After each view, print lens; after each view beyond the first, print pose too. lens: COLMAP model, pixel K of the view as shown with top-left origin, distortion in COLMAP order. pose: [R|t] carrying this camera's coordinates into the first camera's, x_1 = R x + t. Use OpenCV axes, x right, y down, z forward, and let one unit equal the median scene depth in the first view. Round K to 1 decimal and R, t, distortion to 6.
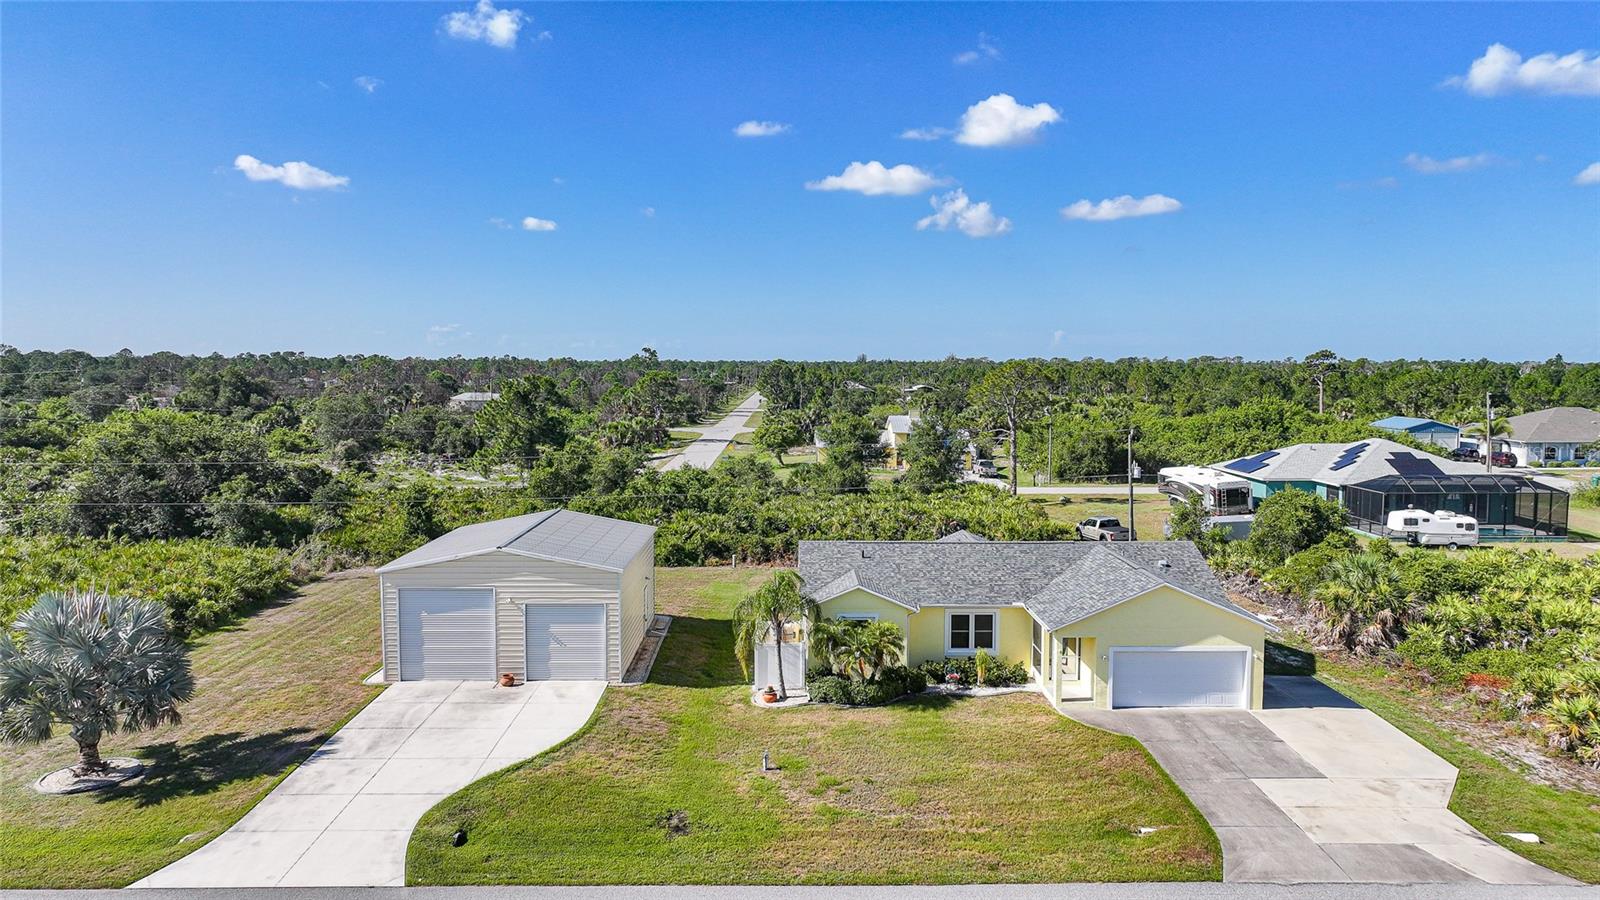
lens RADIAL K [[1126.6, 0, 803.3], [0, 1126.6, 450.8], [0, 0, 1]] dist [-0.004000, 0.021635]
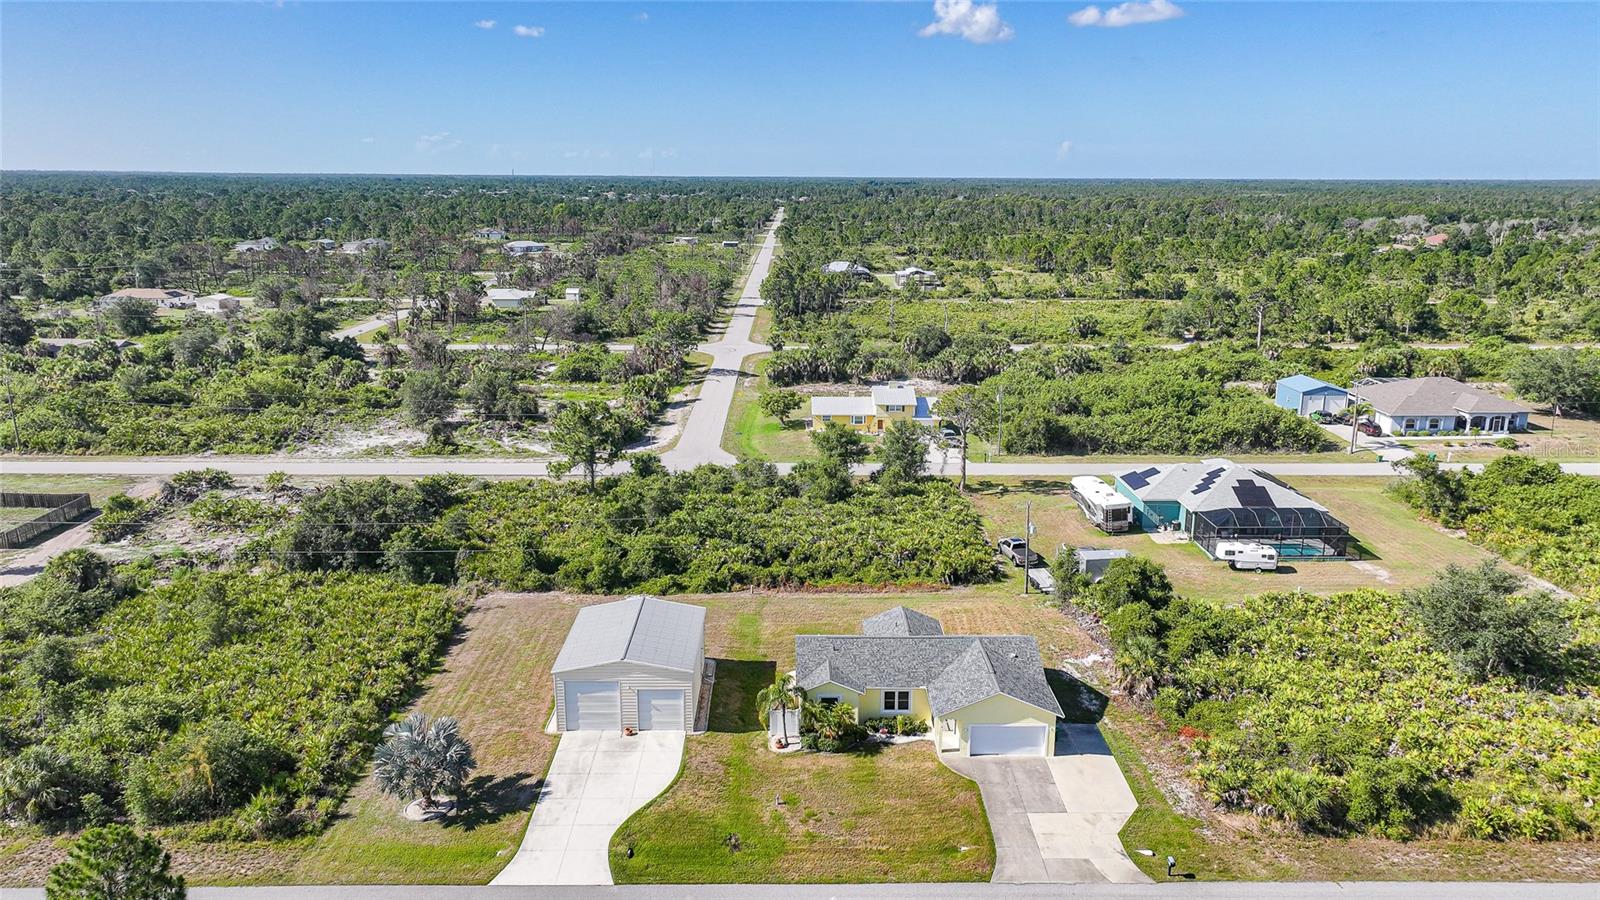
lens RADIAL K [[1126.6, 0, 798.7], [0, 1126.6, 450.1], [0, 0, 1]] dist [-0.004000, 0.021635]
pose [[0.999988, -0.000195, -0.004960, 0.010050], [0.001004, 0.986513, 0.163679, -0.519408], [0.004861, -0.163682, 0.986501, -0.657575]]
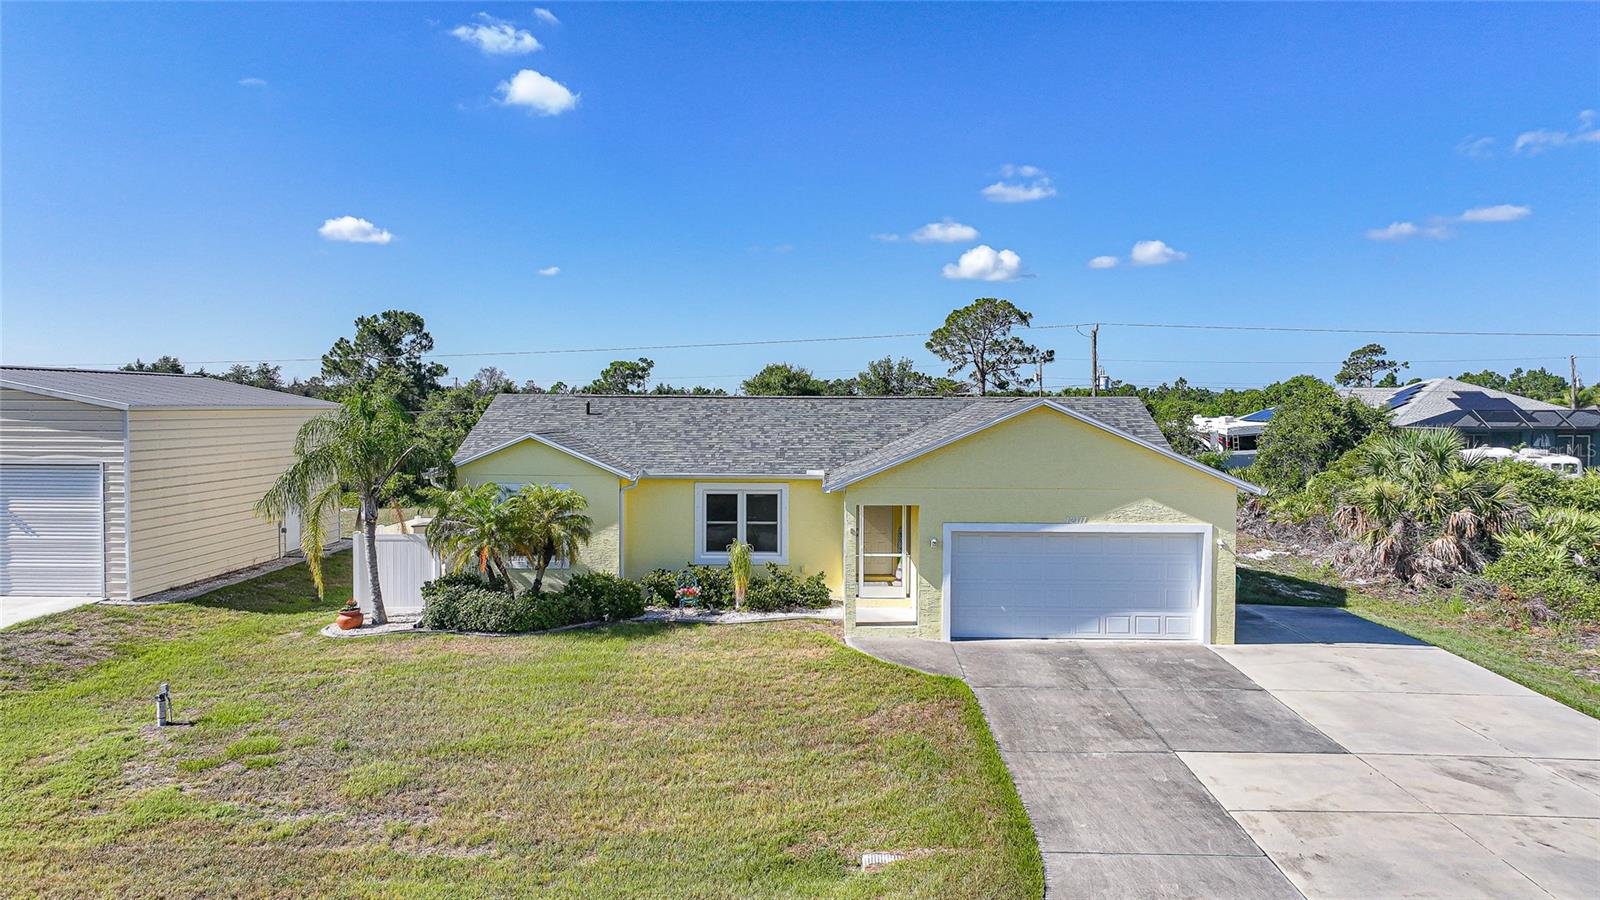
lens RADIAL K [[1126.6, 0, 806.0], [0, 1126.6, 451.5], [0, 0, 1]] dist [-0.004000, 0.021635]
pose [[0.999335, 0.003812, -0.036253, 0.213890], [-0.005191, 0.999263, -0.038029, 0.152503], [0.036081, 0.038192, 0.998619, 0.437504]]
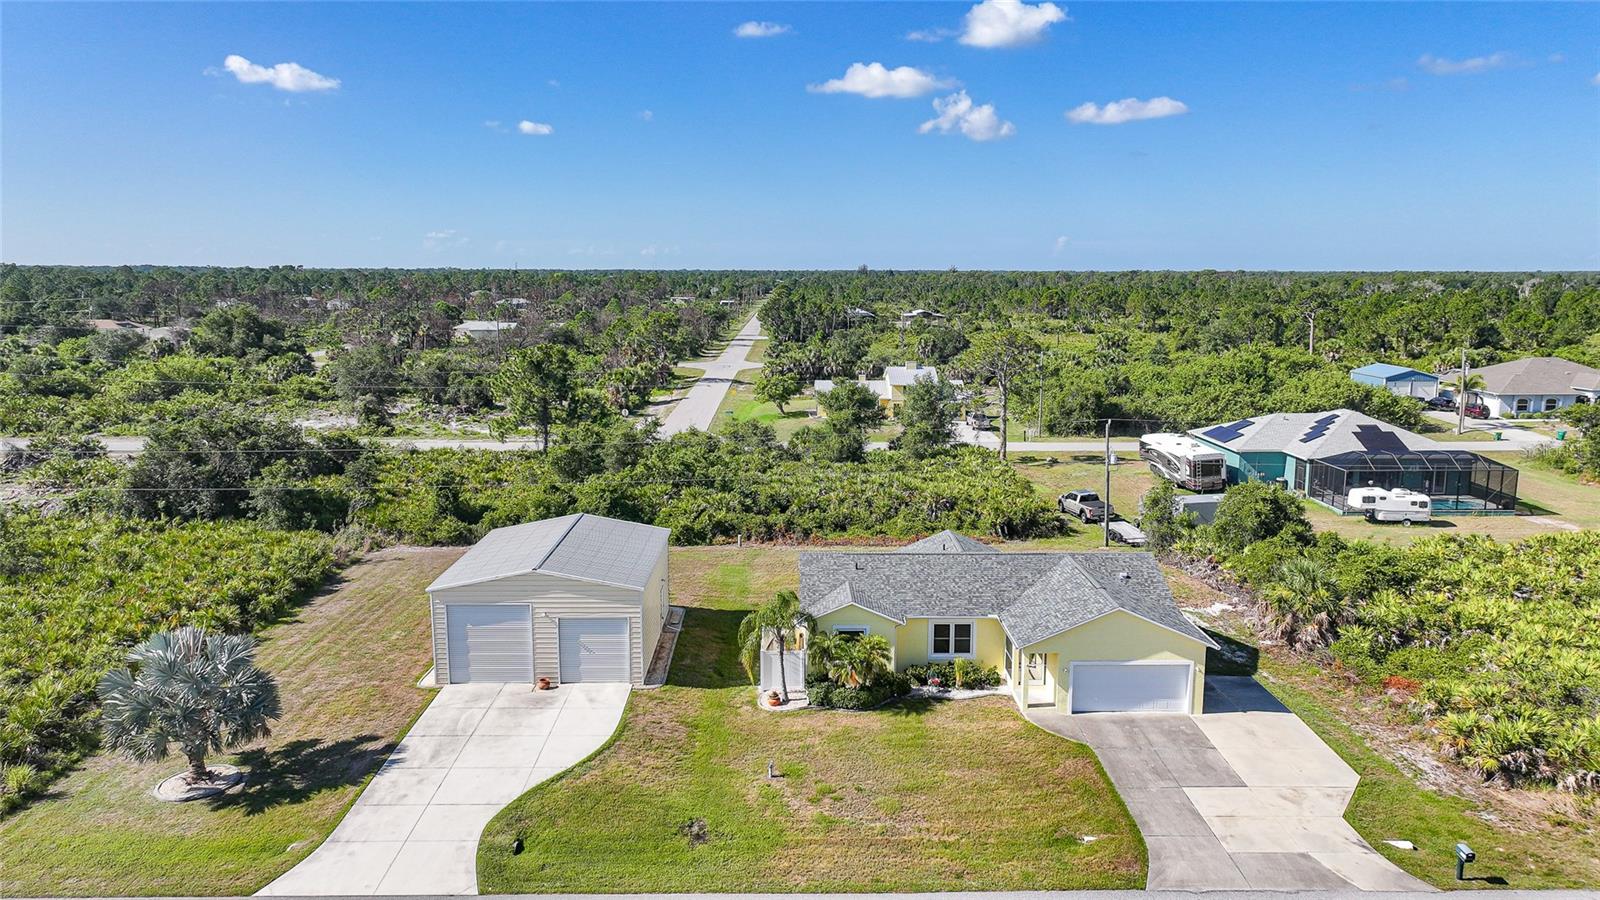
lens RADIAL K [[1126.6, 0, 802.4], [0, 1126.6, 445.4], [0, 0, 1]] dist [-0.004000, 0.021635]
pose [[0.999999, -0.000899, -0.001418, 0.001082], [0.001006, 0.997000, 0.077397, -0.127097], [0.001344, -0.077399, 0.996999, -0.120294]]
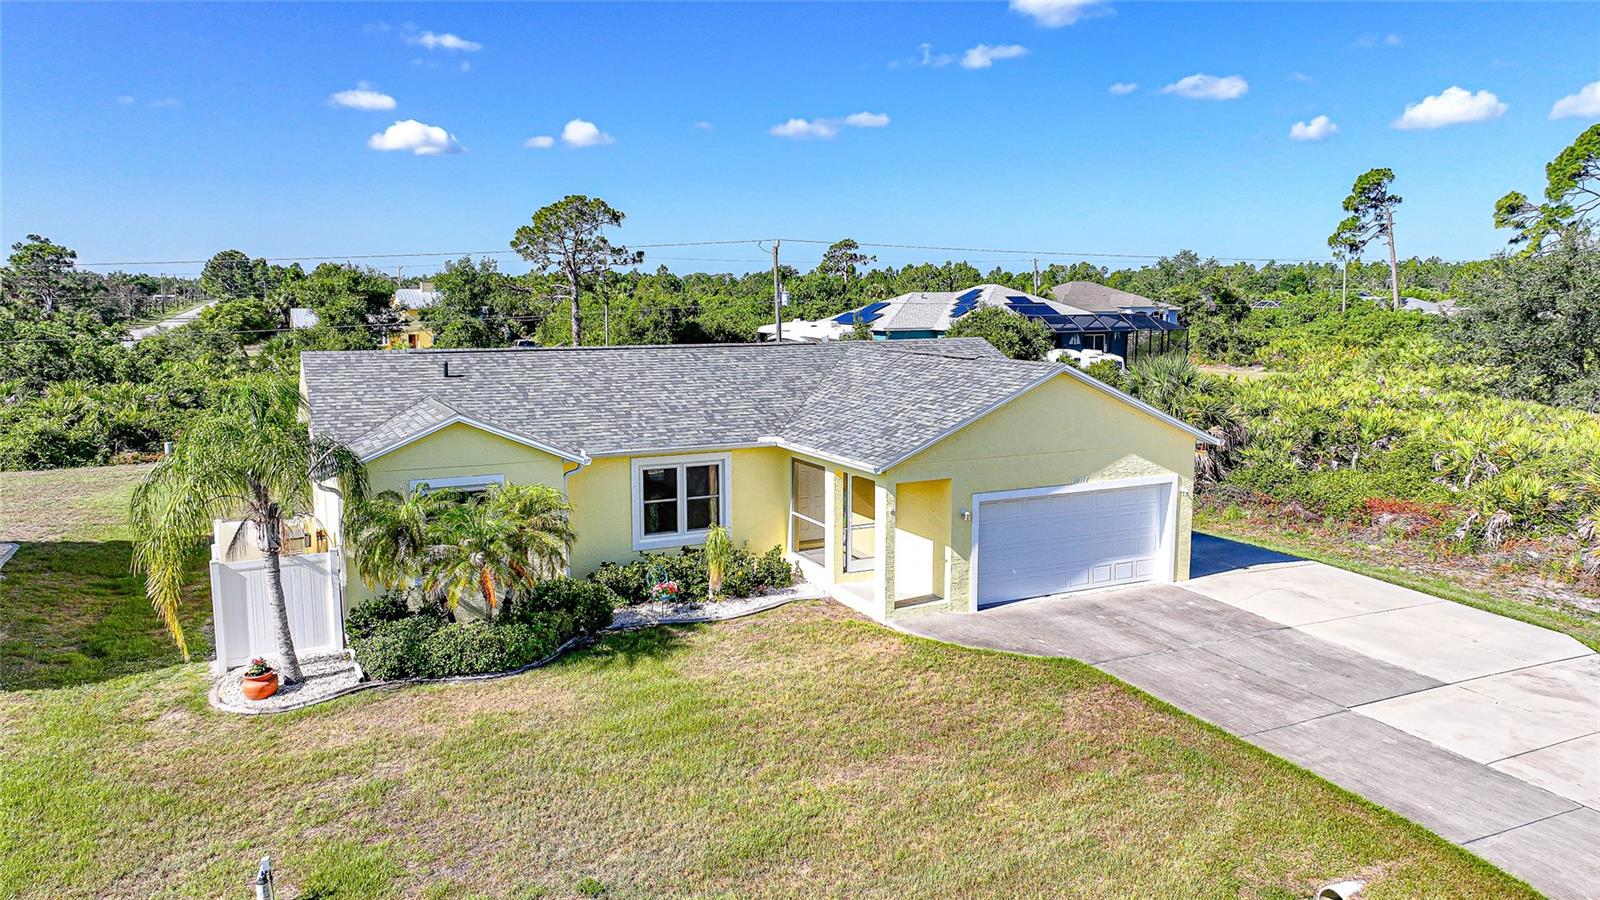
lens RADIAL K [[1126.6, 0, 808.8], [0, 1126.6, 444.2], [0, 0, 1]] dist [-0.004000, 0.021635]
pose [[0.901510, -0.060804, 0.428466, -0.019366], [0.035083, 0.997090, 0.067681, 0.106864], [-0.431334, -0.045983, 0.901020, 0.532270]]
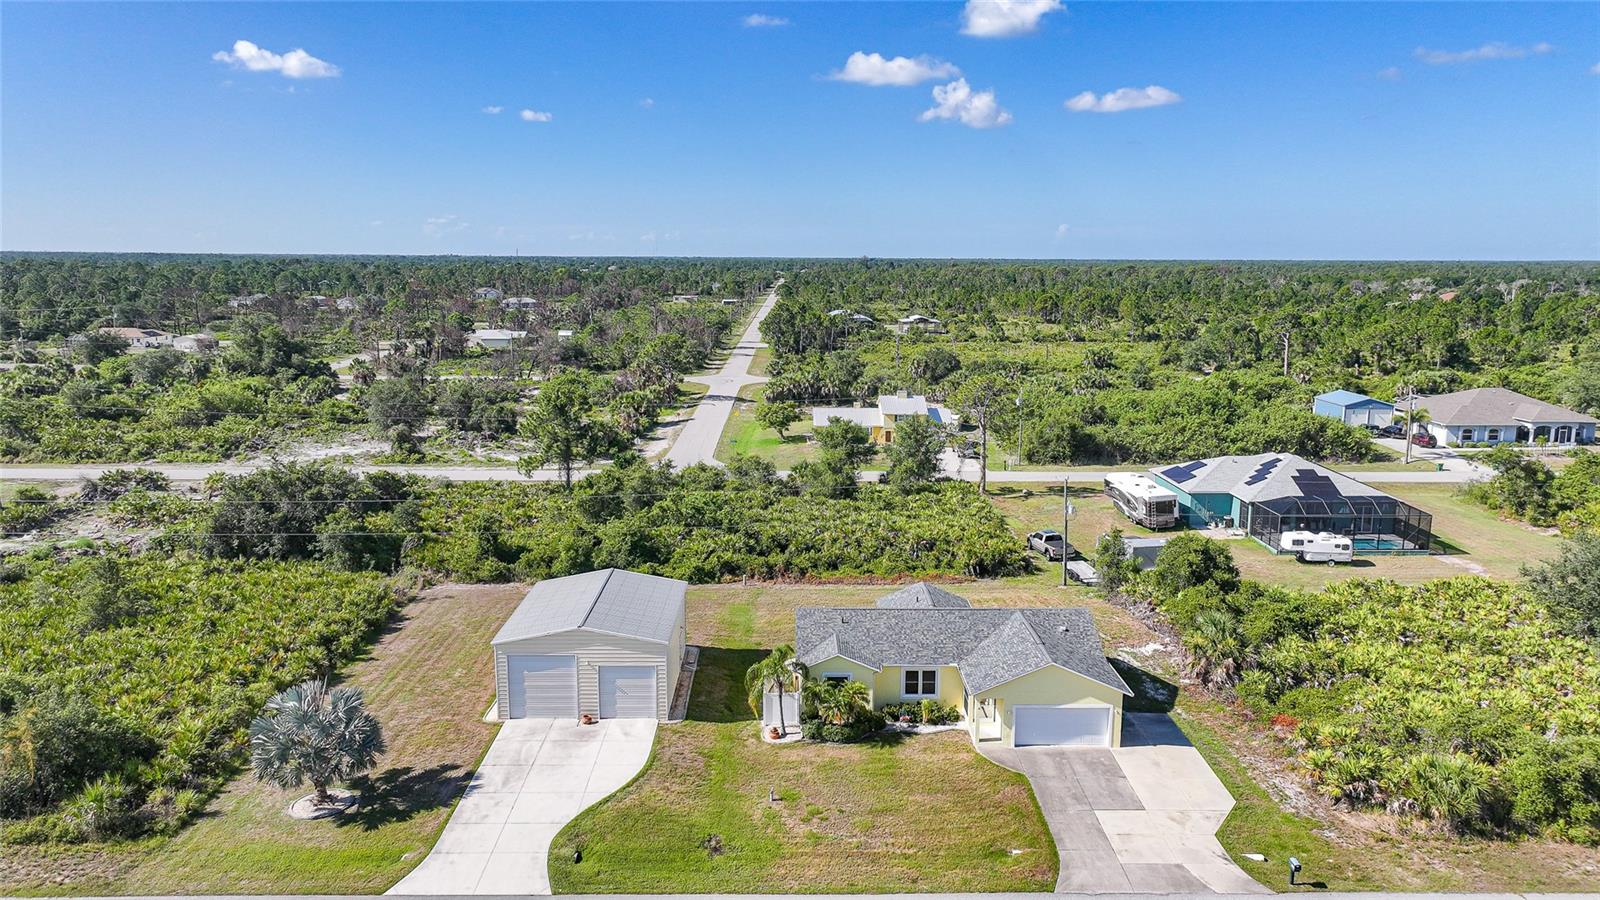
lens RADIAL K [[1126.6, 0, 800.8], [0, 1126.6, 448.6], [0, 0, 1]] dist [-0.004000, 0.021635]
pose [[0.999993, 0.001258, -0.003413, 0.007847], [-0.000937, 0.995715, 0.092473, -0.264783], [0.003514, -0.092469, 0.995709, -0.366388]]
